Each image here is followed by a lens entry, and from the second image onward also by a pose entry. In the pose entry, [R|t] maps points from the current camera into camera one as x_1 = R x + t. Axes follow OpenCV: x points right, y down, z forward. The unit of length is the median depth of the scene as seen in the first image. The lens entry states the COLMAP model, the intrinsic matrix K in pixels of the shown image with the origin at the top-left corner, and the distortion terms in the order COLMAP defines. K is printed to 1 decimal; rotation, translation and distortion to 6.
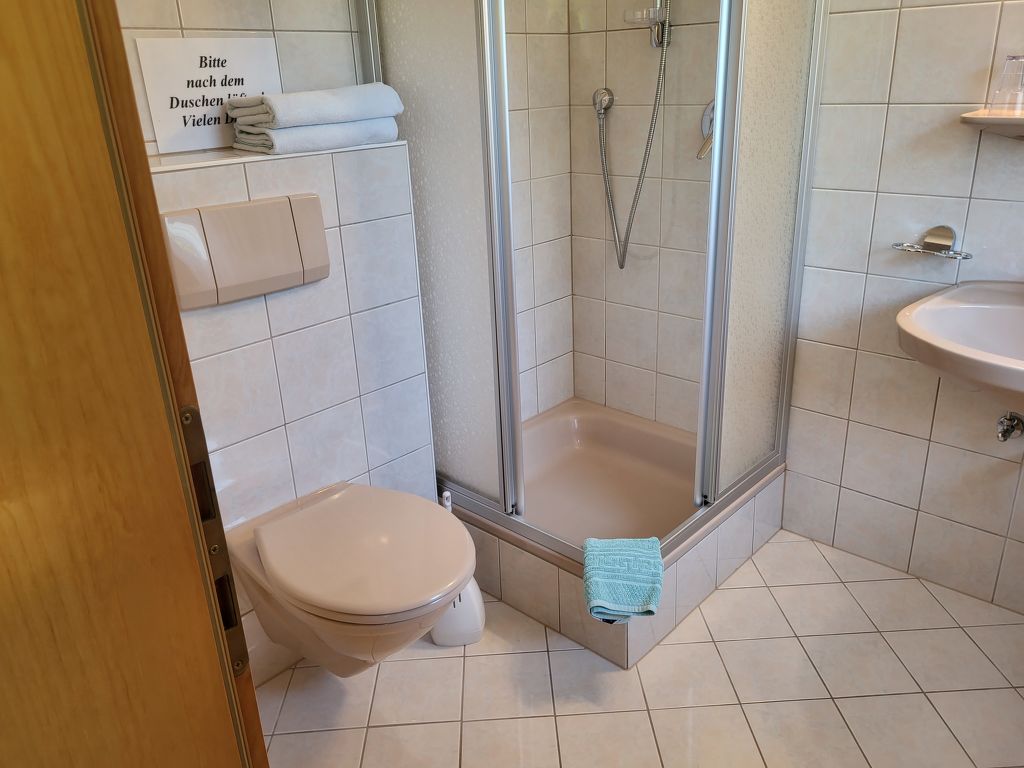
lens RADIAL K [[777.6, 0, 519.7], [0, 777.6, 382.2], [0, 0, 1]] dist [0.044323, -0.042199]
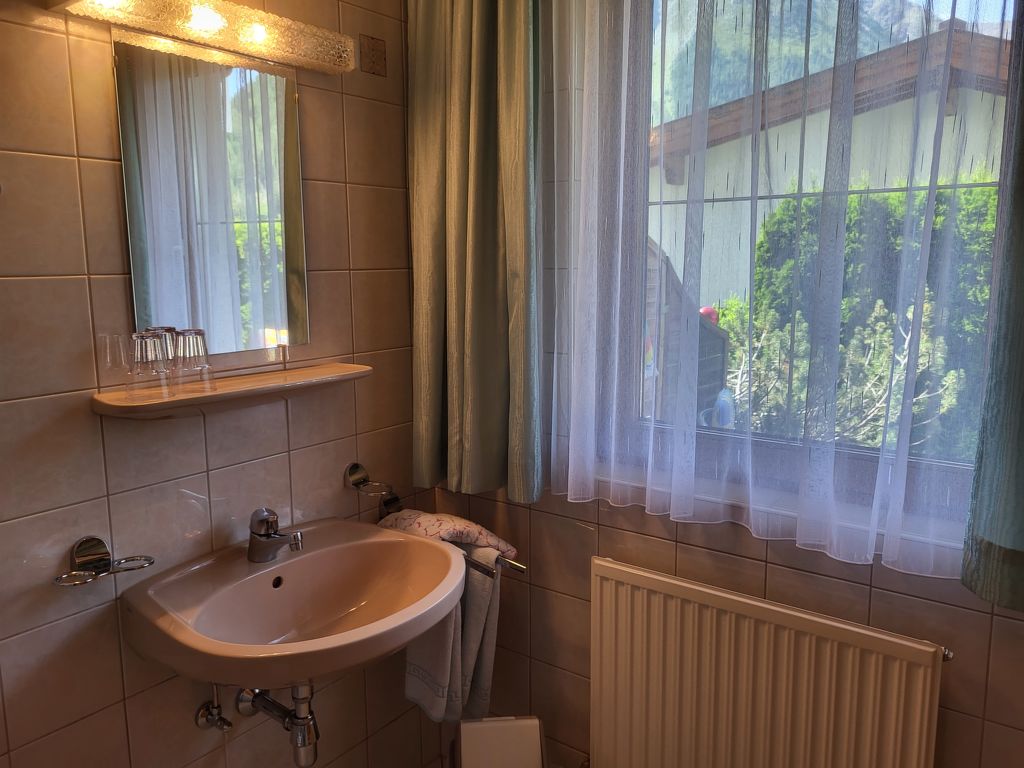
lens RADIAL K [[777.6, 0, 519.7], [0, 777.6, 382.2], [0, 0, 1]] dist [0.044323, -0.042199]
pose [[-0.108139, -0.117075, 0.987218, -0.255729], [0.377388, 0.913873, 0.149716, -0.298507], [-0.919720, 0.388755, -0.054643, 0.600222]]
